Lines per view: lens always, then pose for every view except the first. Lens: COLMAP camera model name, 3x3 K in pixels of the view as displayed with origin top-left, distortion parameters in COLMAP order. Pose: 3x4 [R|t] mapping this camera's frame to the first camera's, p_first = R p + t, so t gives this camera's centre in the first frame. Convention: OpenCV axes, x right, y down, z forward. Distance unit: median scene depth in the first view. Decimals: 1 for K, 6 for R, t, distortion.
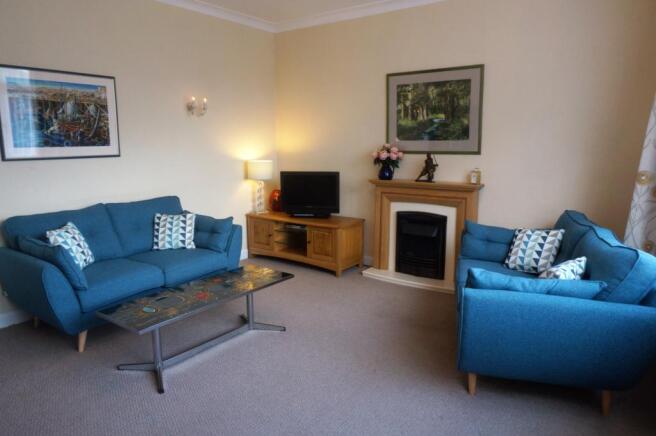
lens RADIAL K [[444.8, 0, 322.3], [0, 444.8, 213.9], [0, 0, 1]] dist [-0.024127, -0.011137]
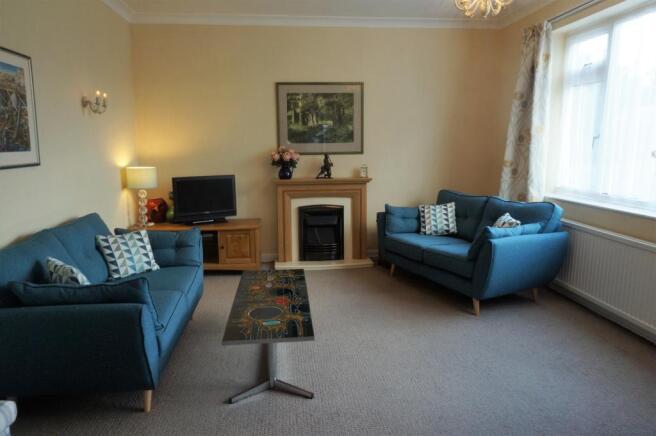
lens RADIAL K [[444.8, 0, 323.0], [0, 444.8, 216.0], [0, 0, 1]] dist [-0.024127, -0.011137]
pose [[0.741229, -0.110018, 0.662175, -0.581187], [0.116307, 0.992606, 0.034726, -0.016028], [-0.661099, 0.051276, 0.748545, 0.139270]]
